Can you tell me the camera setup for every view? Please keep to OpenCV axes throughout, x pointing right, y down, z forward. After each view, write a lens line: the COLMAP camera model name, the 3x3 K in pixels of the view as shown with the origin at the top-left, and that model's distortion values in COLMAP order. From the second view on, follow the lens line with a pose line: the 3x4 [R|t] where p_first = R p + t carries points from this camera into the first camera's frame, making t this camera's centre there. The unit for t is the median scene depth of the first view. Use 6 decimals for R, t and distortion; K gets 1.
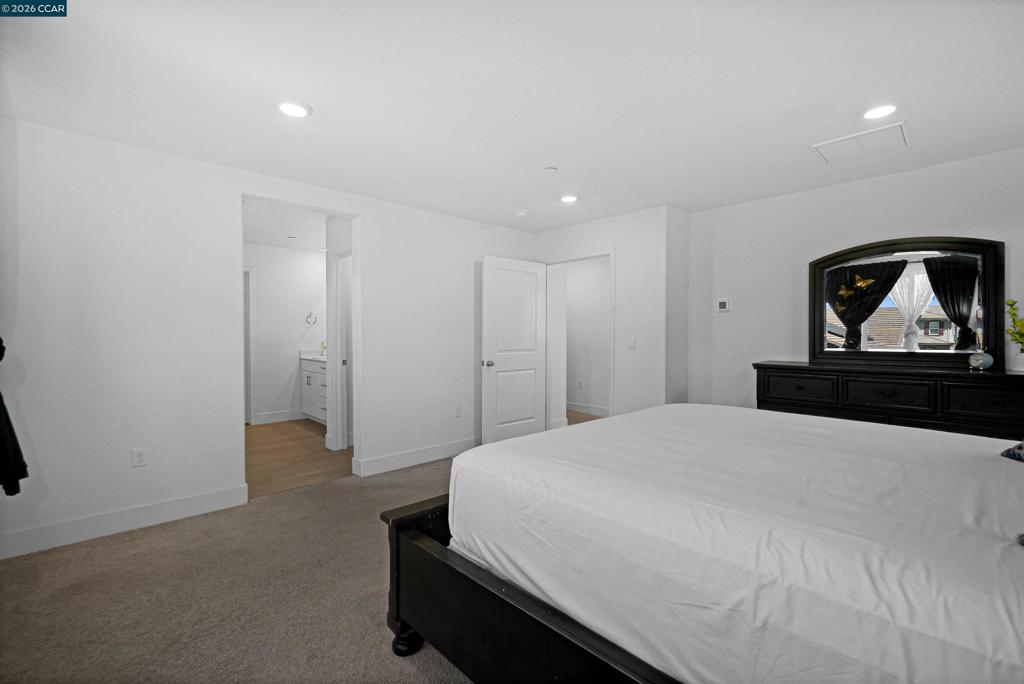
lens RADIAL K [[444.8, 0, 512.3], [0, 444.8, 340.6], [0, 0, 1]] dist [-0.000090, -0.000001]
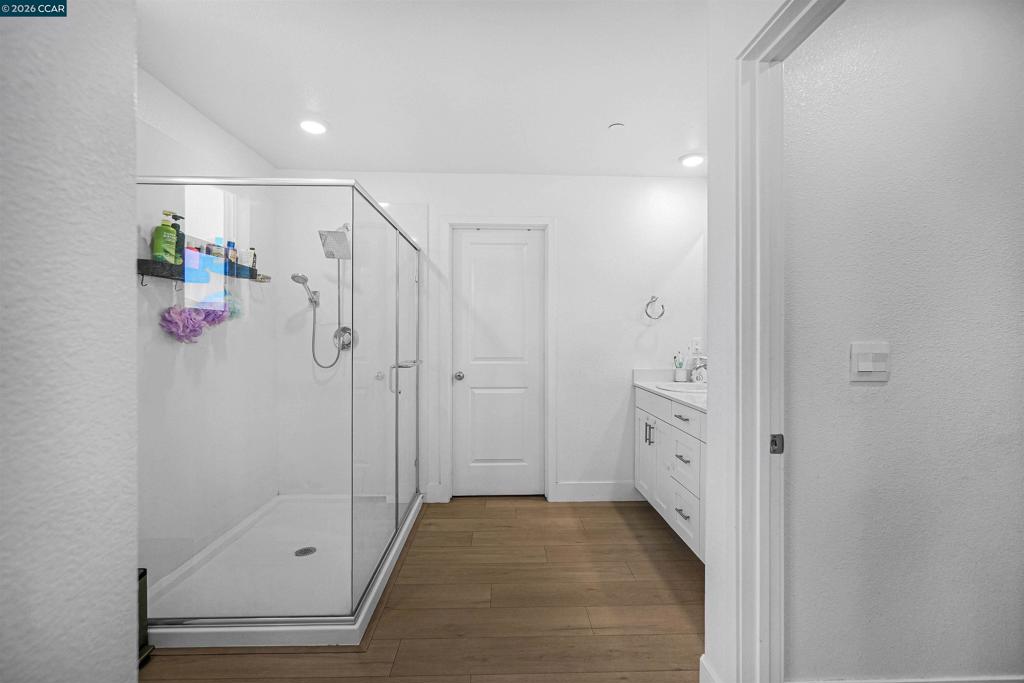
lens RADIAL K [[440.6, 0, 511.2], [0, 440.6, 339.1], [0, 0, 1]] dist [0.000301, 0.000003]
pose [[0.750407, 0.010347, -0.660895, -0.252456], [-0.013918, 0.999903, -0.000148, -0.011598], [0.660829, 0.009309, 0.750479, 0.535870]]
